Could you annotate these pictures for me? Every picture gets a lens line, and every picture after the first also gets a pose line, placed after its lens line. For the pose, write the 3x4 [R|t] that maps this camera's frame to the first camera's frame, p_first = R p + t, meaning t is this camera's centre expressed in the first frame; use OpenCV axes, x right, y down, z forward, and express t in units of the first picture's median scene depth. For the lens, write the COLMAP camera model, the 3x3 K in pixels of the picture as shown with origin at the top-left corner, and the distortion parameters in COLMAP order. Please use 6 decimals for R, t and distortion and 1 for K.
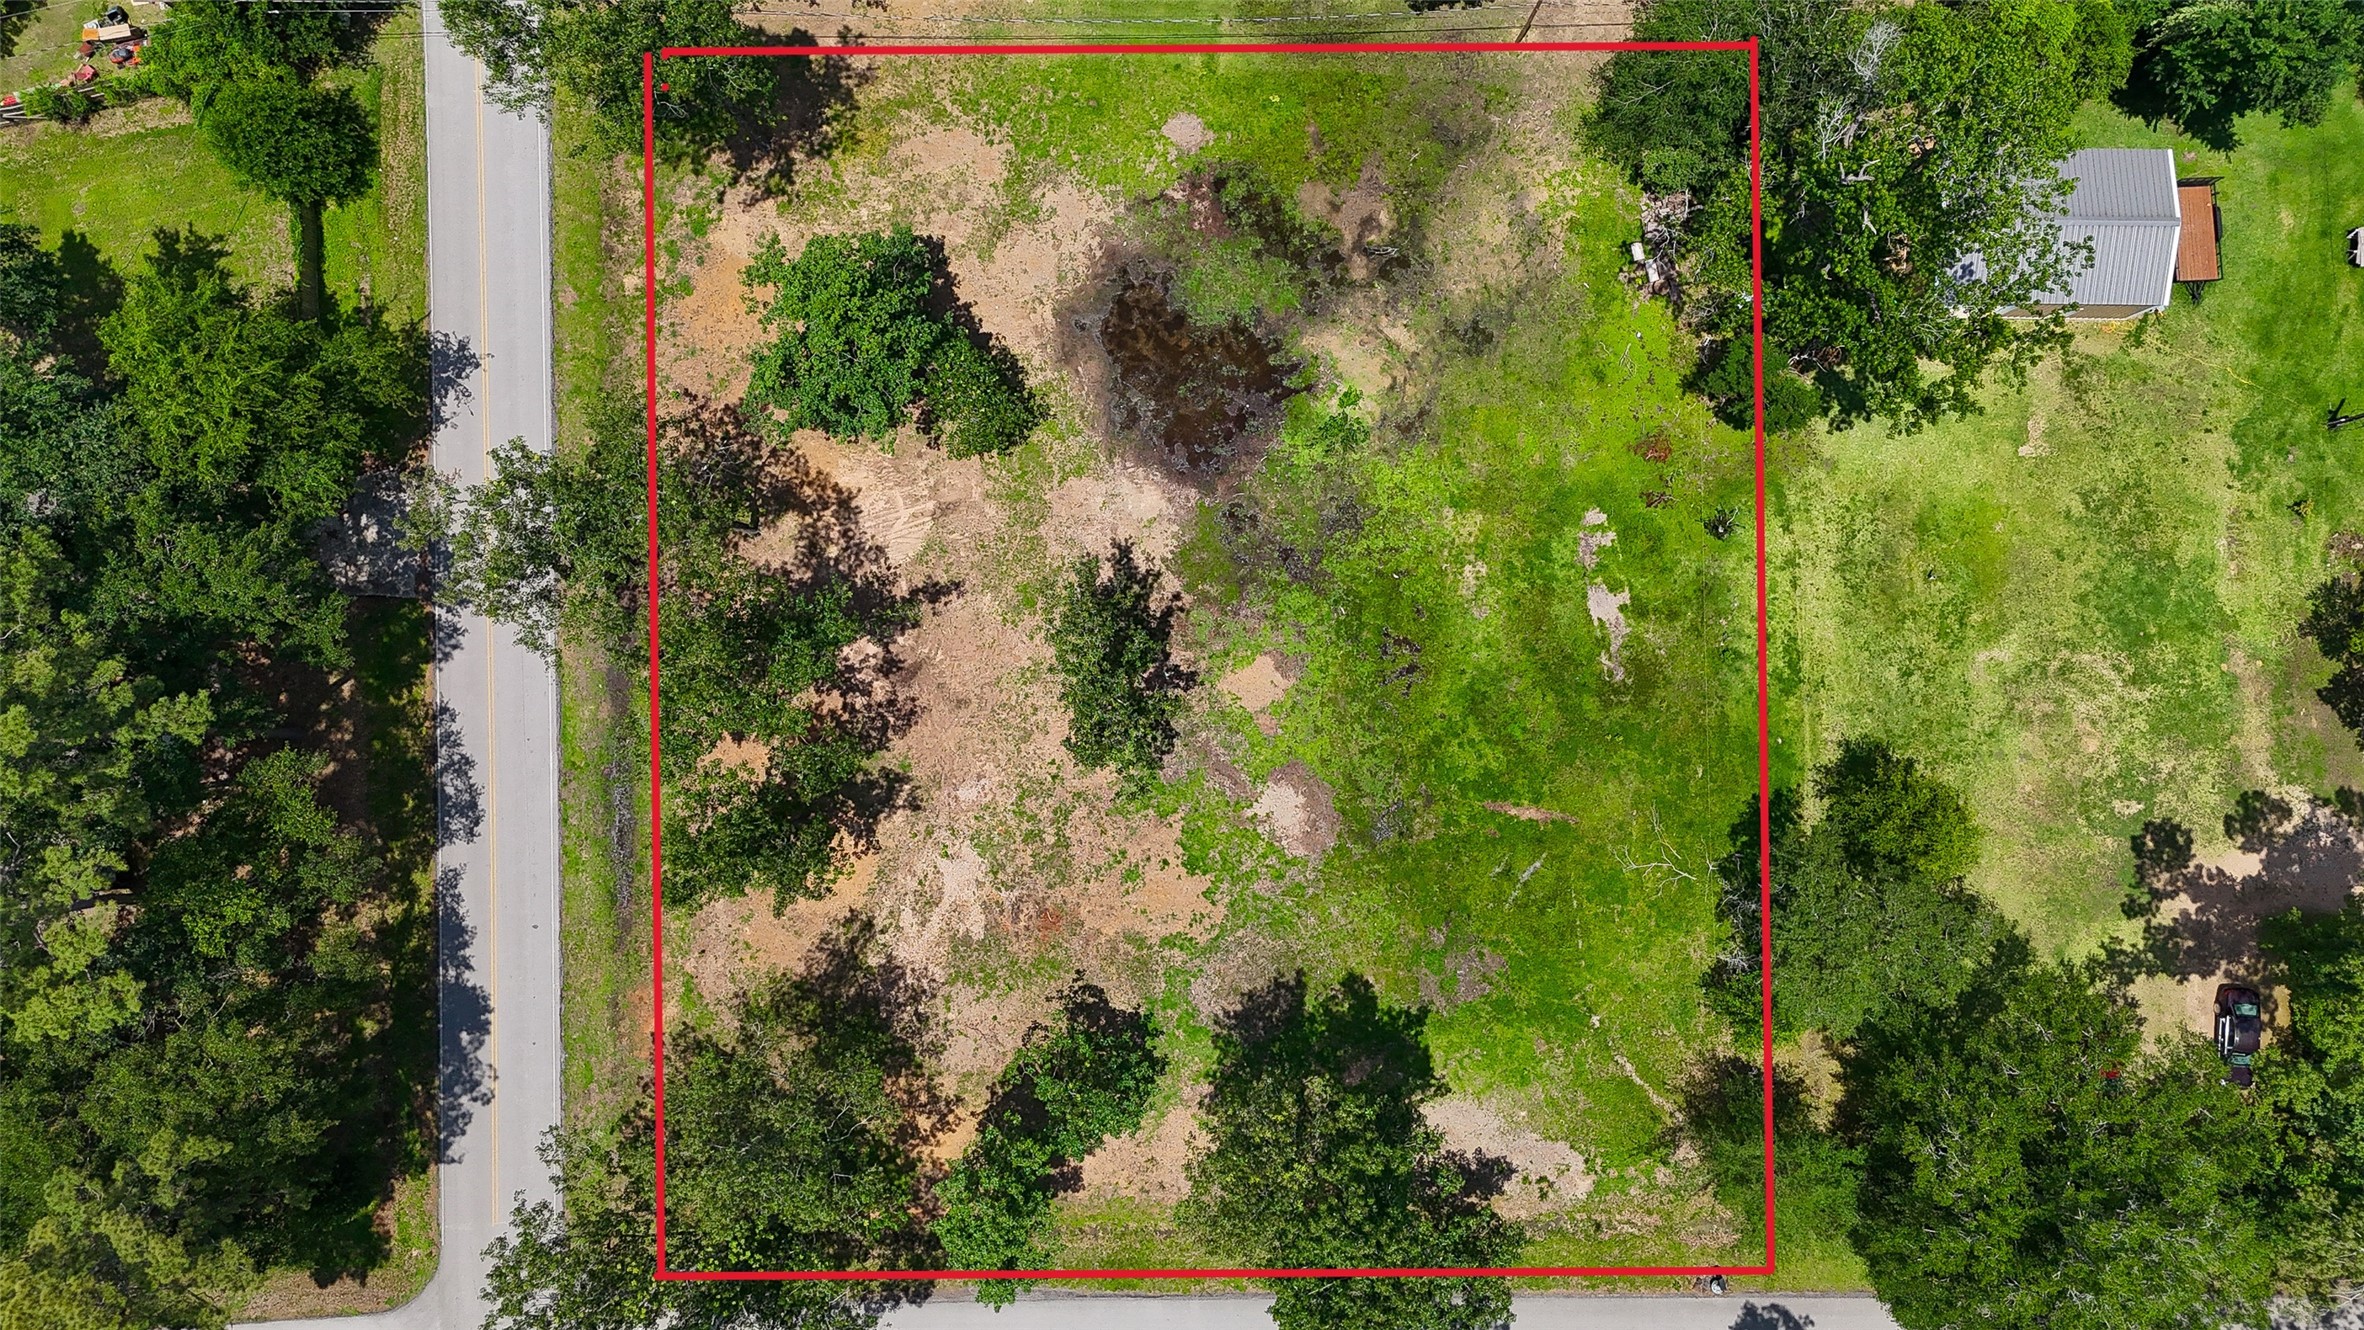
lens RADIAL K [[1742.9, 0, 1185.6], [0, 1742.9, 669.4], [0, 0, 1]] dist [0.090729, -0.094777]
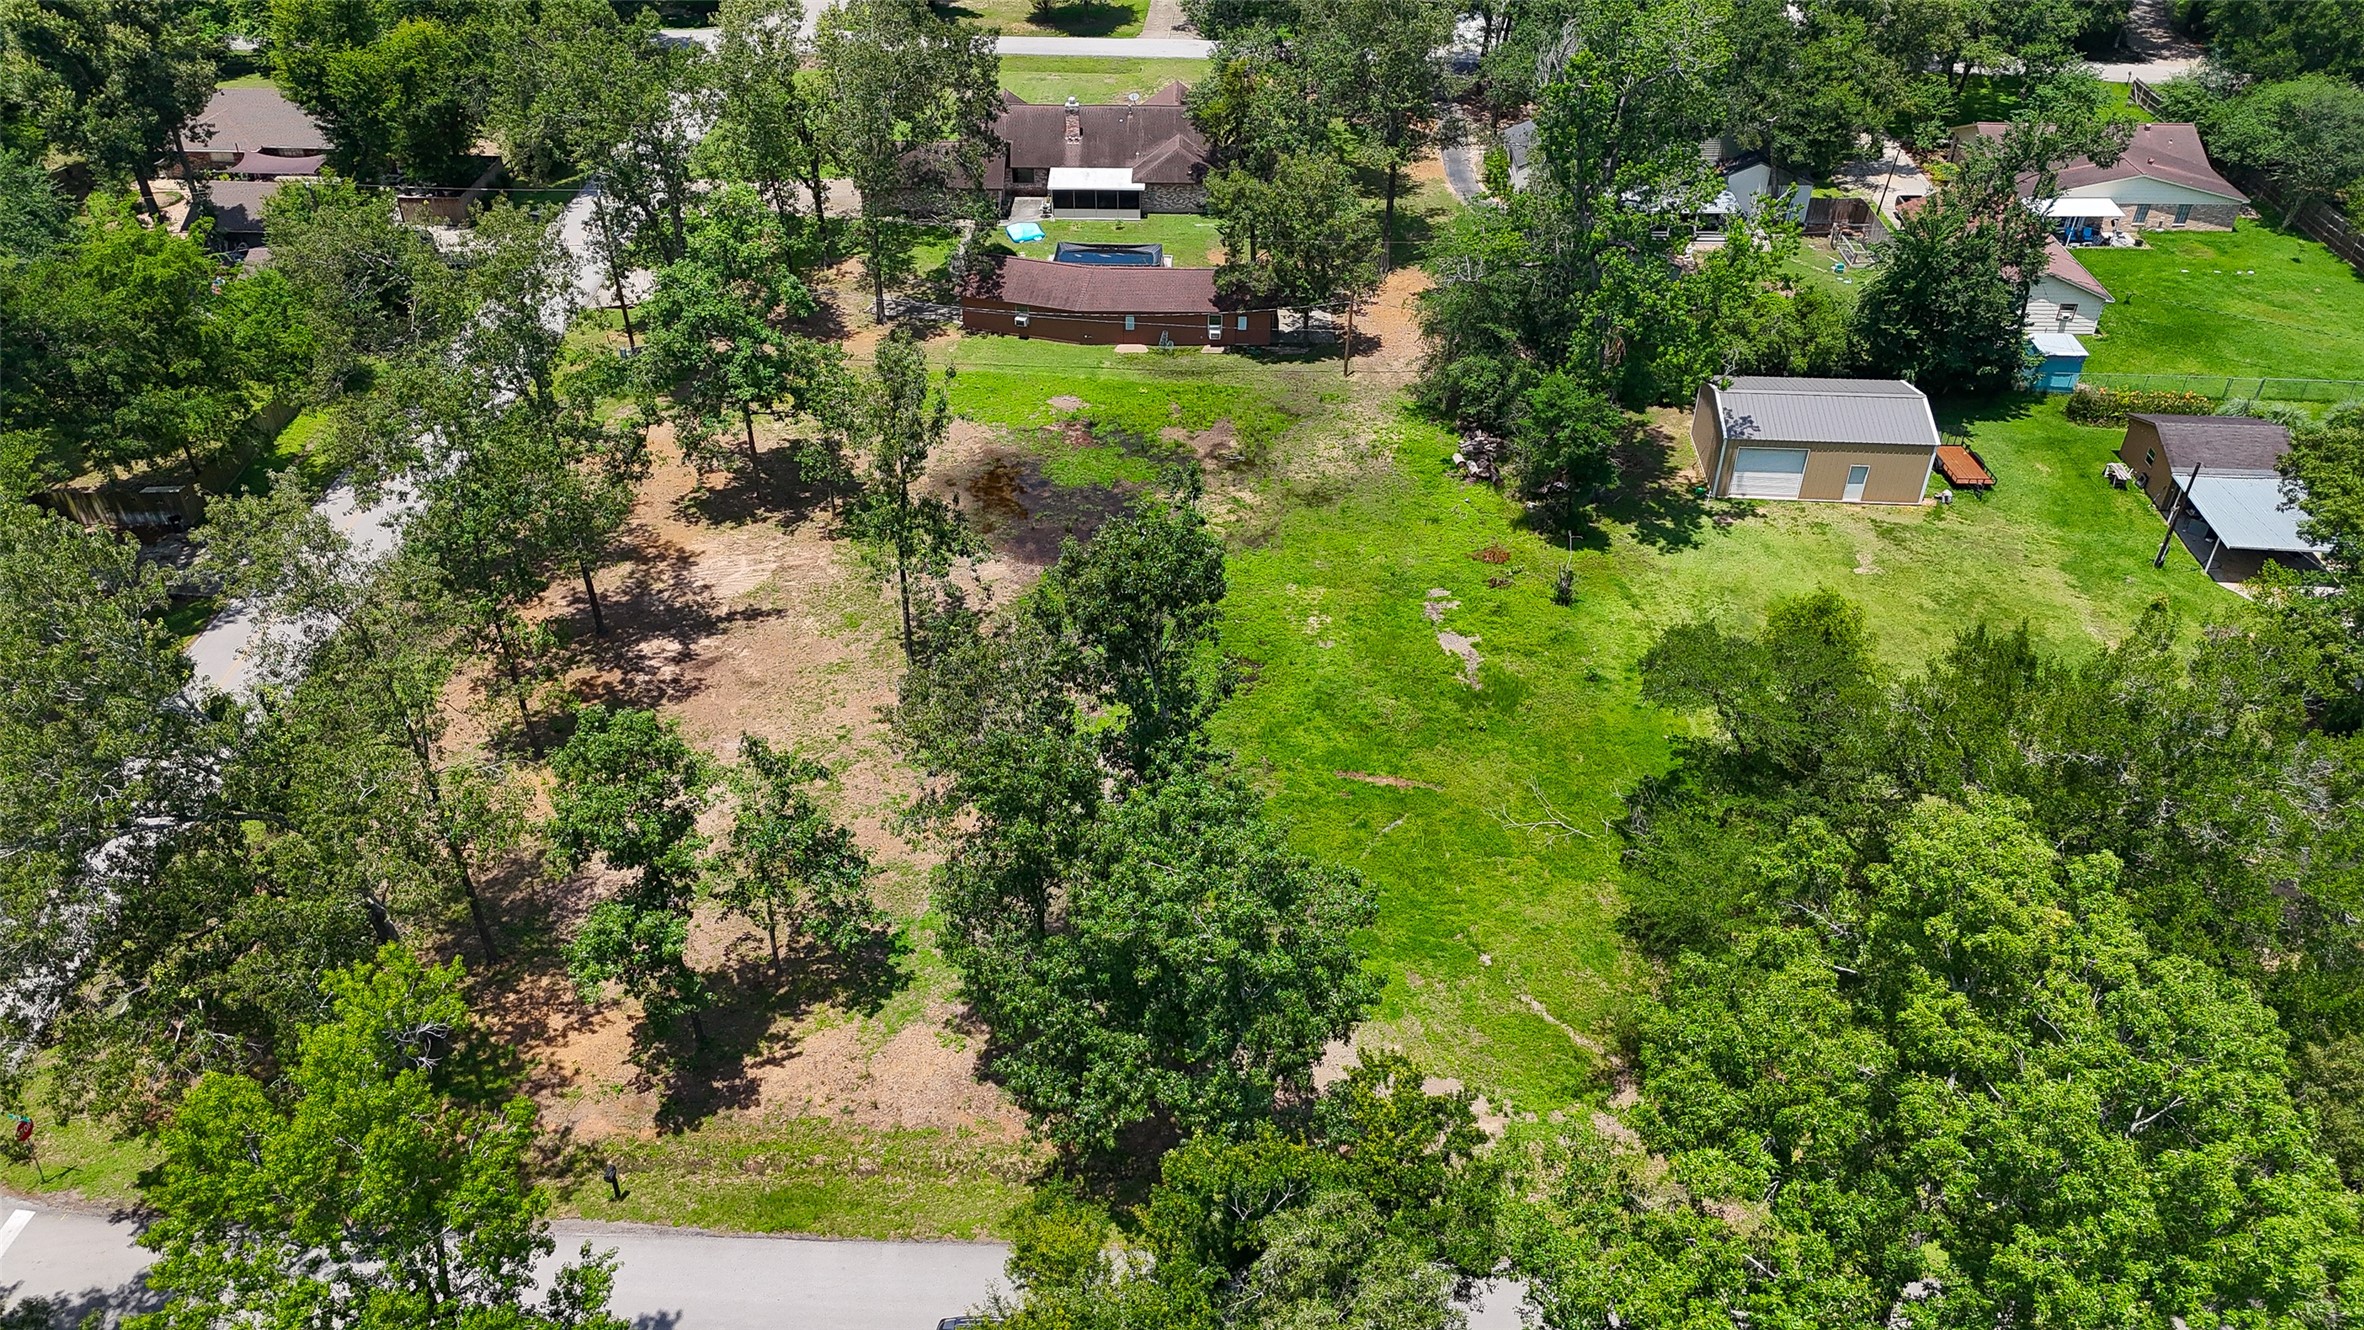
lens RADIAL K [[1742.9, 0, 1185.6], [0, 1742.9, 669.4], [0, 0, 1]] dist [0.090729, -0.094777]
pose [[0.998825, 0.040031, -0.027316, 0.119610], [-0.045795, 0.595210, -0.802264, 0.732939], [-0.015856, 0.802572, 0.596344, 0.451164]]
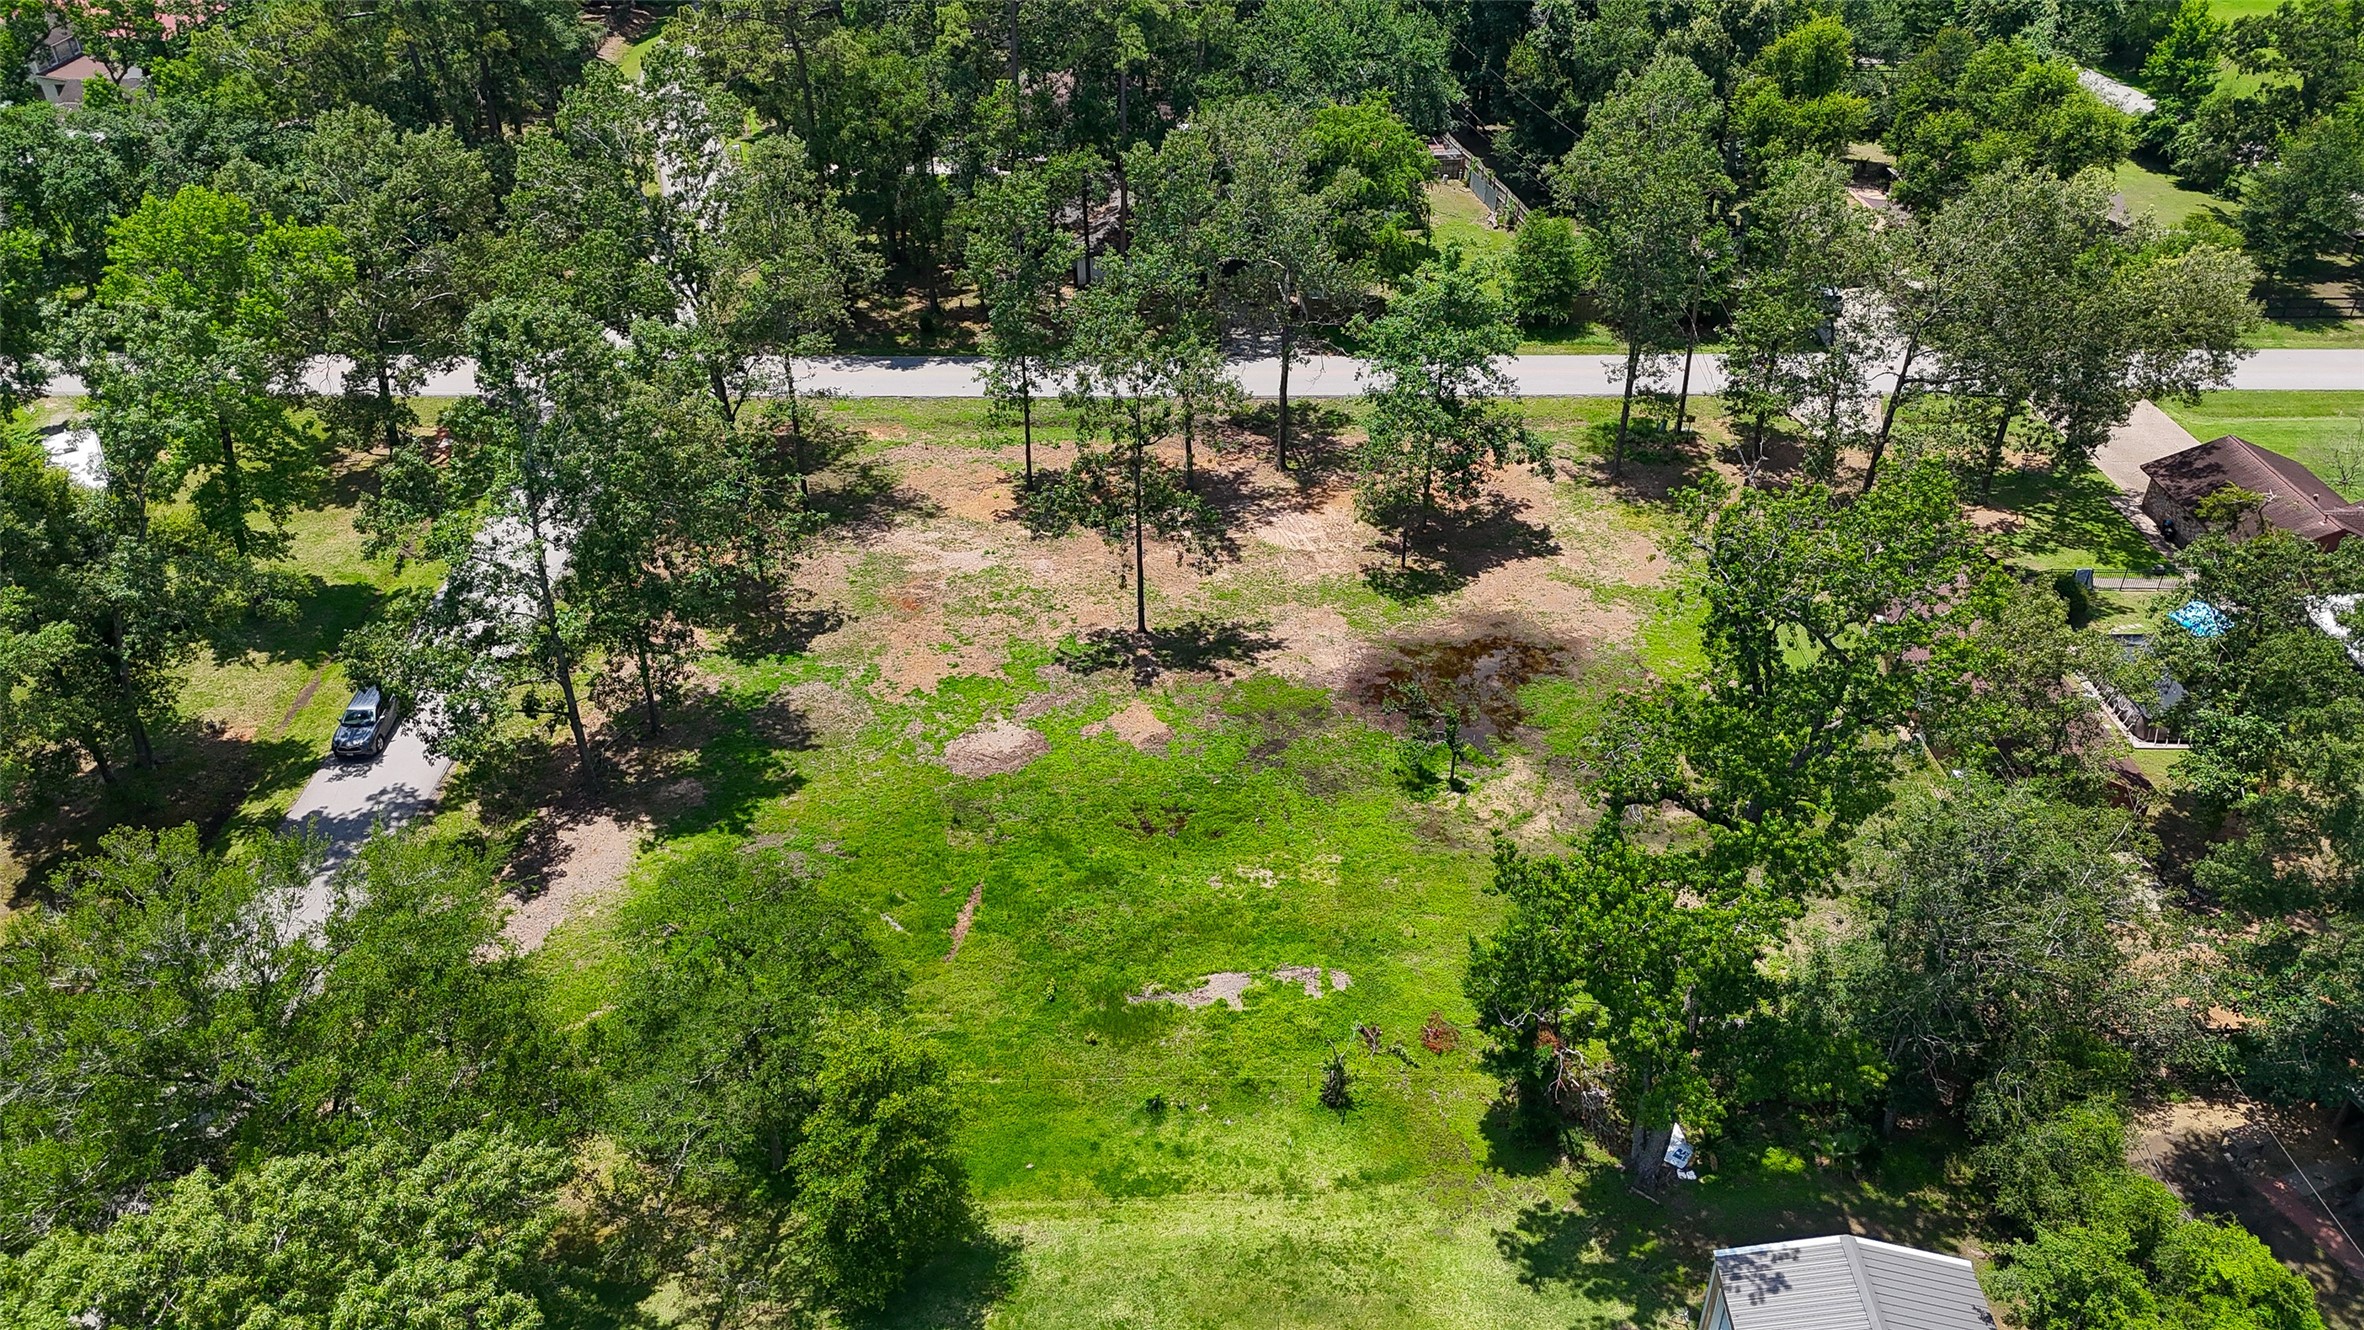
lens RADIAL K [[1726.7, 0, 1182.0], [0, 1726.7, 665.0], [0, 0, 1]] dist [0.089339, -0.108946]
pose [[-0.009213, 0.564154, -0.825618, 0.781347], [-0.999849, 0.006987, 0.015932, -0.030516], [0.014757, 0.825640, 0.564004, 0.458066]]
